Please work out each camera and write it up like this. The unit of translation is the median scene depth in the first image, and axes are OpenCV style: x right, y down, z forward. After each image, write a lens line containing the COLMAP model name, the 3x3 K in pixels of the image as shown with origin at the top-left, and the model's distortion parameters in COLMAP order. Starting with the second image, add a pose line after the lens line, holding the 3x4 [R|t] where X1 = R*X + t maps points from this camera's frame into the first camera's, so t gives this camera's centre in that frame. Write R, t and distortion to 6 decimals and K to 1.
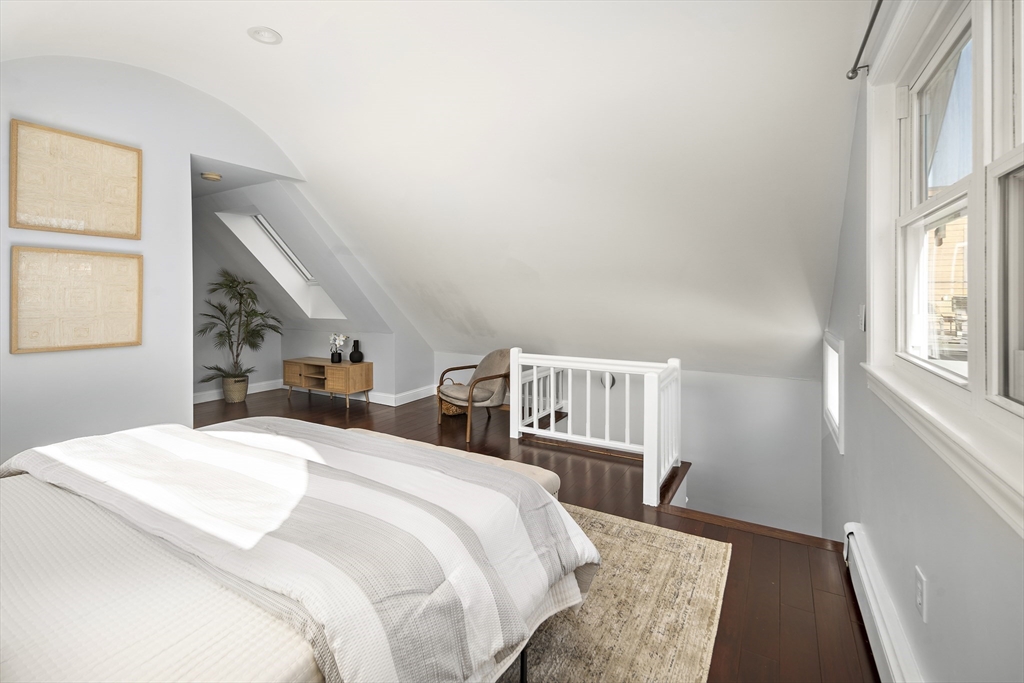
lens RADIAL K [[457.4, 0, 509.8], [0, 457.4, 306.9], [0, 0, 1]] dist [0.002492, 0.000113]
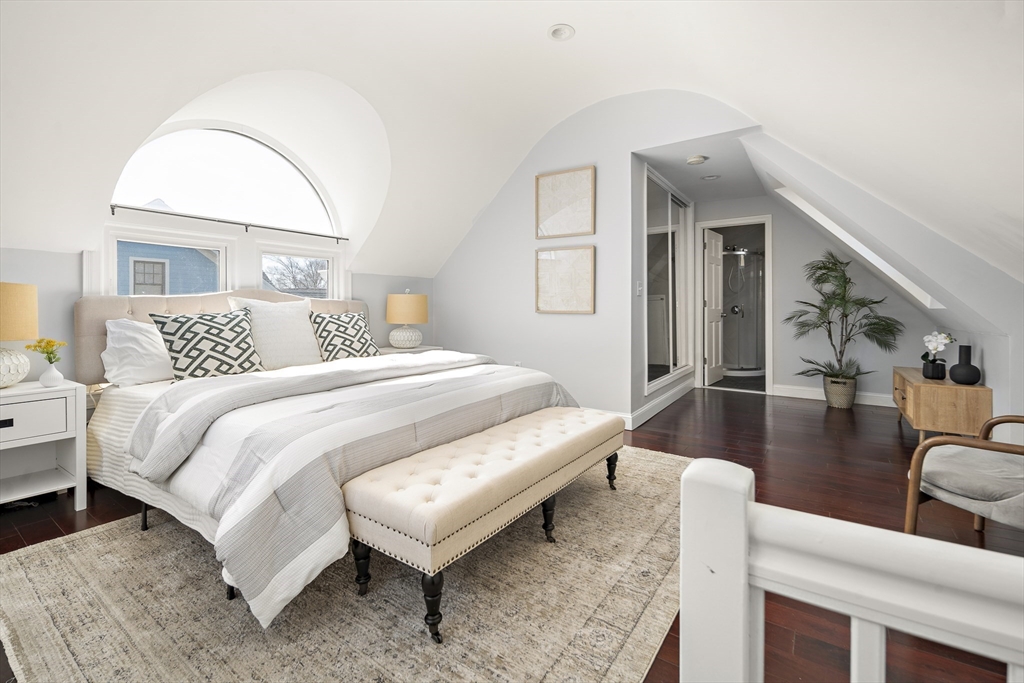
lens RADIAL K [[457.4, 0, 509.8], [0, 457.4, 306.9], [0, 0, 1]] dist [0.002492, 0.000113]
pose [[-0.080355, 0.001855, -0.996765, 0.286399], [-0.020348, 0.999787, 0.003501, 0.034557], [0.996559, 0.020564, -0.080300, 0.478152]]
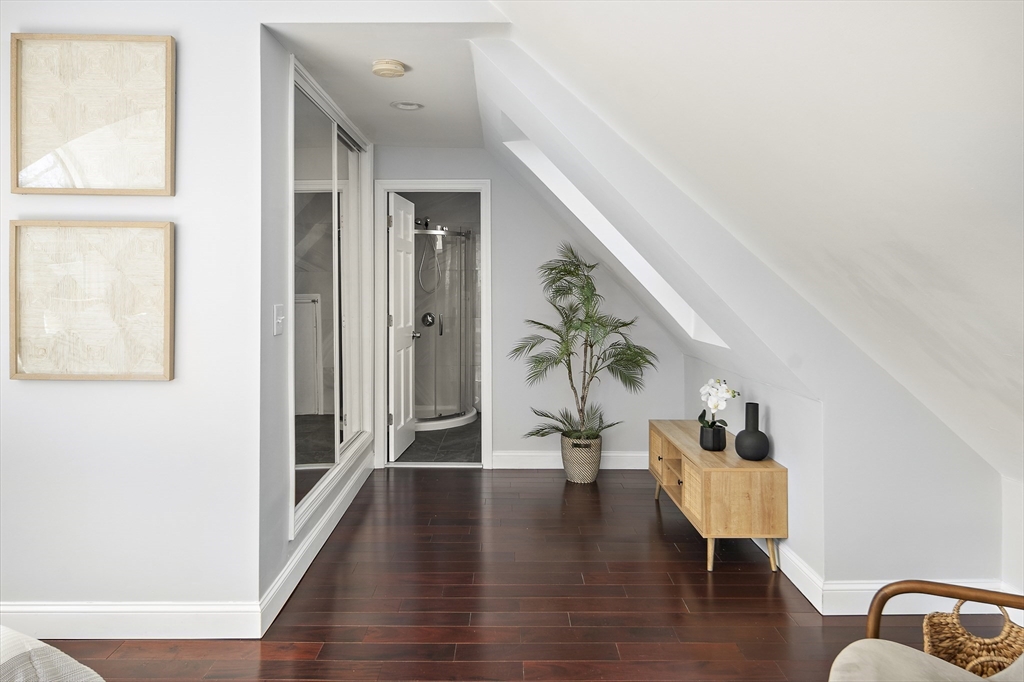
lens RADIAL K [[680.5, 0, 508.8], [0, 680.5, 286.1], [0, 0, 1]] dist [-0.001742, -0.001135]
pose [[0.505444, 0.004239, -0.862849, 0.070375], [-0.021770, 0.999732, -0.007840, -0.020640], [0.862585, 0.022747, 0.505401, 0.515671]]
